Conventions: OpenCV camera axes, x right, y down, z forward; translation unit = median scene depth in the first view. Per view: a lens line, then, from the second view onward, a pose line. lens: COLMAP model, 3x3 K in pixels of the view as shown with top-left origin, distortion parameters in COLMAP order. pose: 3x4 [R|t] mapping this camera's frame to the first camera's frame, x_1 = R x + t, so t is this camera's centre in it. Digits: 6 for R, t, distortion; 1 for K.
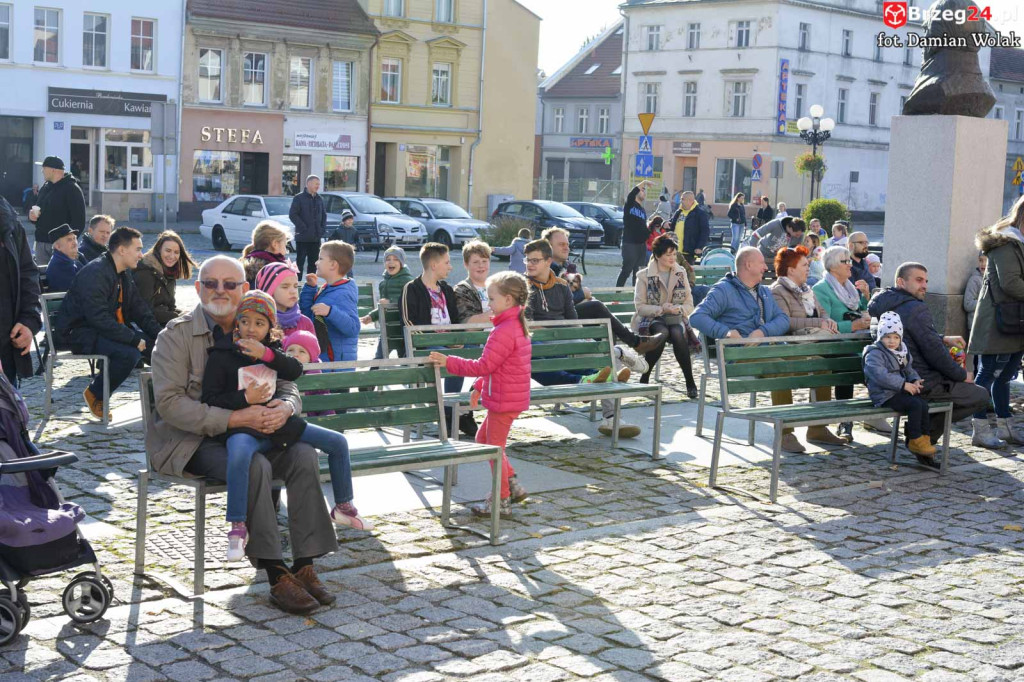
lens RADIAL K [[1488.7, 0, 515.6], [0, 1488.7, 336.6], [0, 0, 1]] dist [-0.047248, 0.000000]
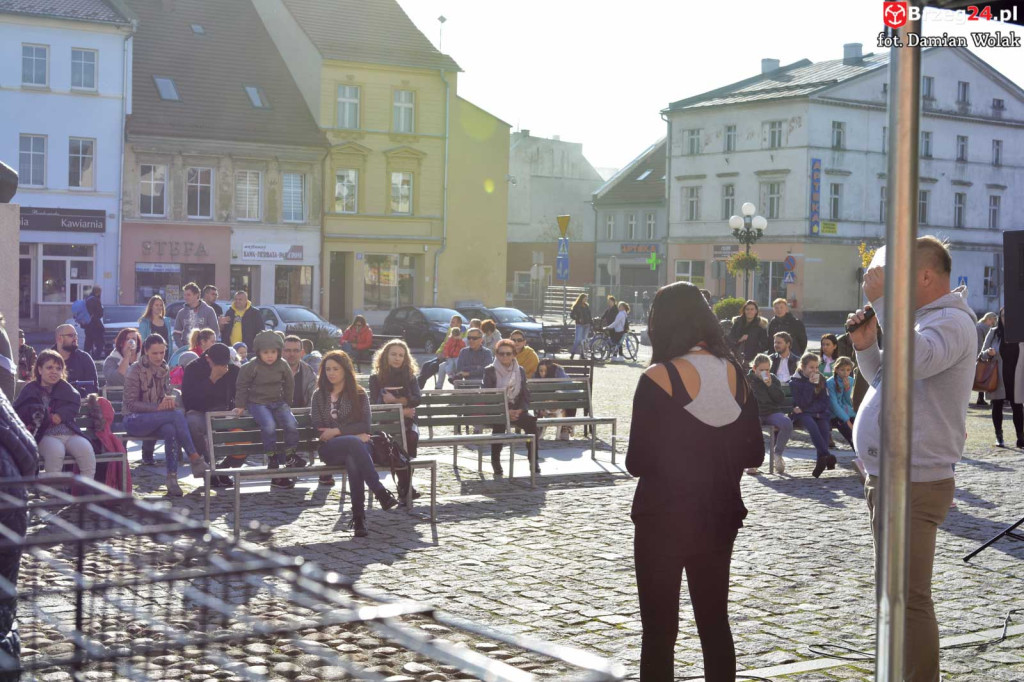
lens RADIAL K [[1488.7, 0, 509.7], [0, 1488.7, 338.7], [0, 0, 1]] dist [-0.047248, 0.000000]
pose [[0.990421, -0.014457, -0.137319, 0.166567], [0.004420, 0.997314, -0.073116, 0.003395], [0.138007, 0.071808, 0.987825, 0.018155]]
